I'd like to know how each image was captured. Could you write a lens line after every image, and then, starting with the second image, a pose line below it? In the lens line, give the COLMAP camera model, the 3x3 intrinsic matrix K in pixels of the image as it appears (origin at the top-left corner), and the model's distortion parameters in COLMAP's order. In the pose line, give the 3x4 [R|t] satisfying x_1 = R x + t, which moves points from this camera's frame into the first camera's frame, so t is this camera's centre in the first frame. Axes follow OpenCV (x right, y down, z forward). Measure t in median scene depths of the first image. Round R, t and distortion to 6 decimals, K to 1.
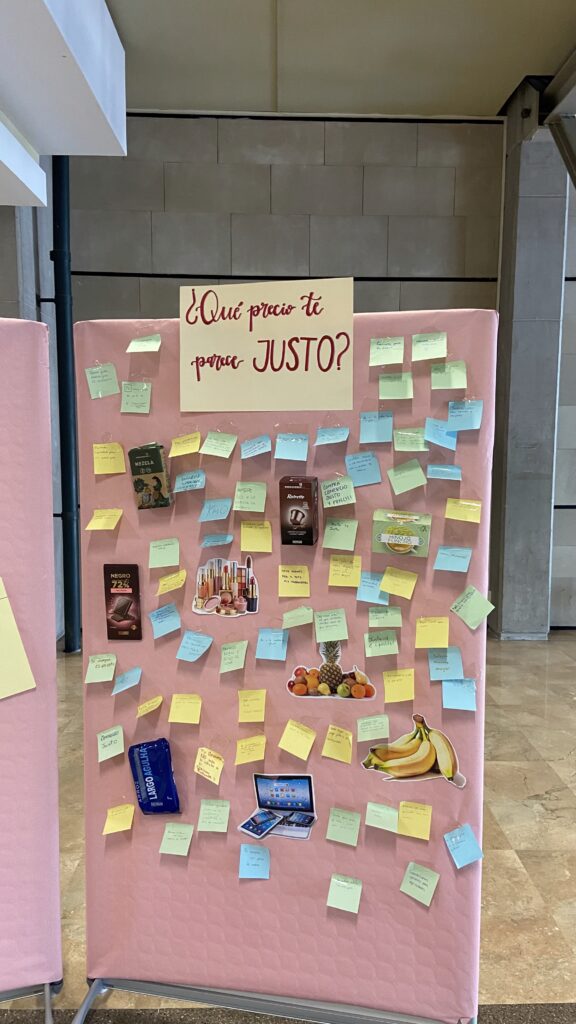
lens RADIAL K [[764.9, 0, 293.1], [0, 764.9, 514.0], [0, 0, 1]] dist [0.055319, -0.044398]
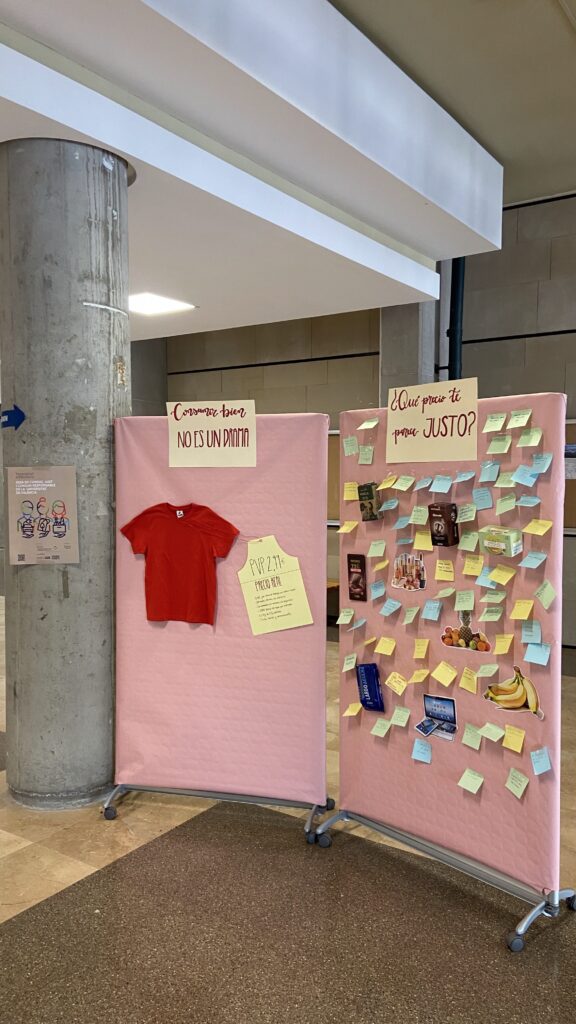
lens RADIAL K [[764.9, 0, 287.8], [0, 764.9, 511.8], [0, 0, 1]] dist [0.055319, -0.044398]
pose [[0.807171, 0.022118, -0.589903, 0.660729], [-0.050843, 0.998189, -0.032143, 0.035505], [0.588124, 0.055938, 0.806834, -0.453765]]
